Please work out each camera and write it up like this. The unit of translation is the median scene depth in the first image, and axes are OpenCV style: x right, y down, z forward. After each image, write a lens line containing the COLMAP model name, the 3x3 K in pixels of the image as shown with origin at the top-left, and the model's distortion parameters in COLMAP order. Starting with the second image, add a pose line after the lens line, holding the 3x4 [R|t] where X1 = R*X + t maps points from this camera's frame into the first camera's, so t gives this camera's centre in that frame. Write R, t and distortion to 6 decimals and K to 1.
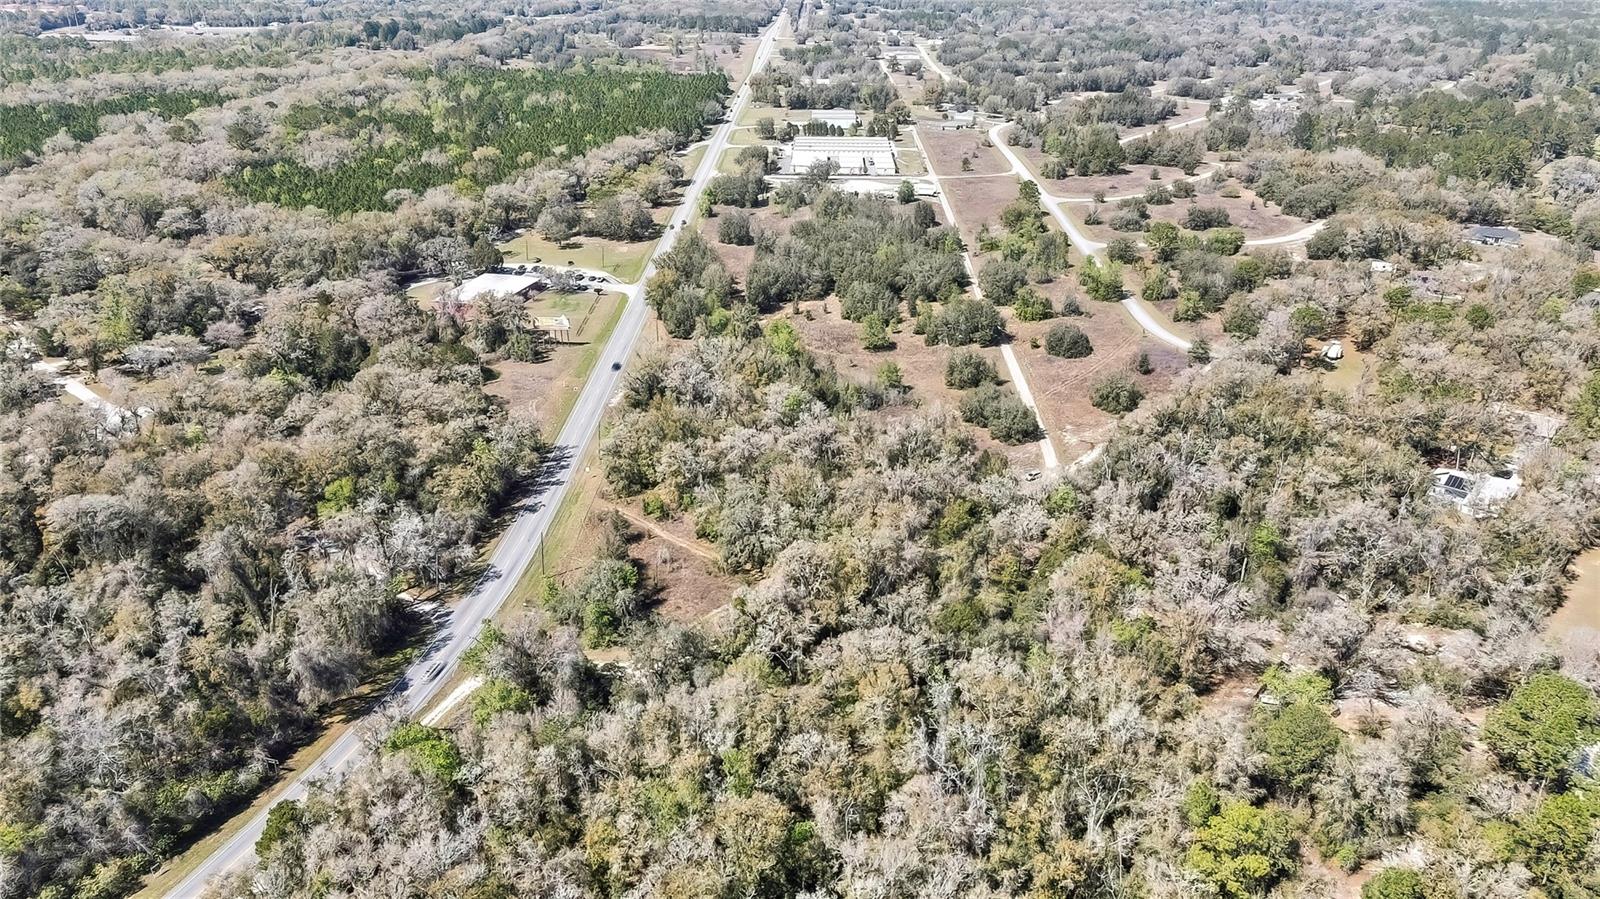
lens RADIAL K [[1139.2, 0, 798.5], [0, 1139.2, 451.3], [0, 0, 1]] dist [0.029964, 0.002440]
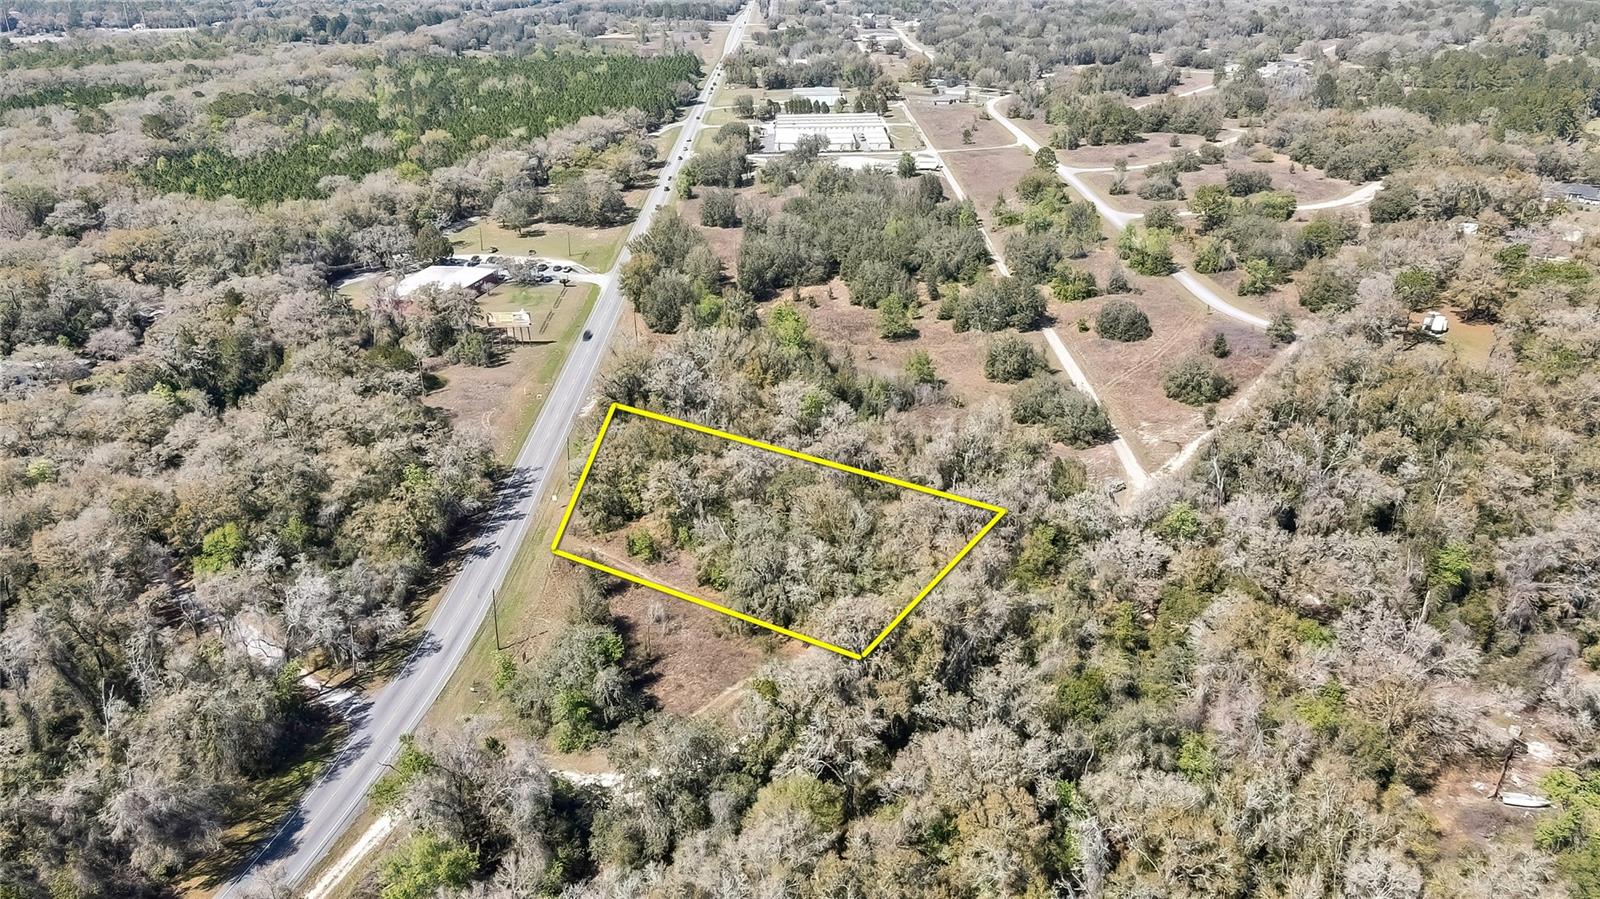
lens RADIAL K [[1139.2, 0, 804.9], [0, 1139.2, 446.9], [0, 0, 1]] dist [0.029964, 0.002440]
pose [[0.999148, -0.032848, 0.024996, -0.022924], [0.032944, 0.999451, -0.003441, -0.008380], [-0.024869, 0.004262, 0.999682, 0.155969]]
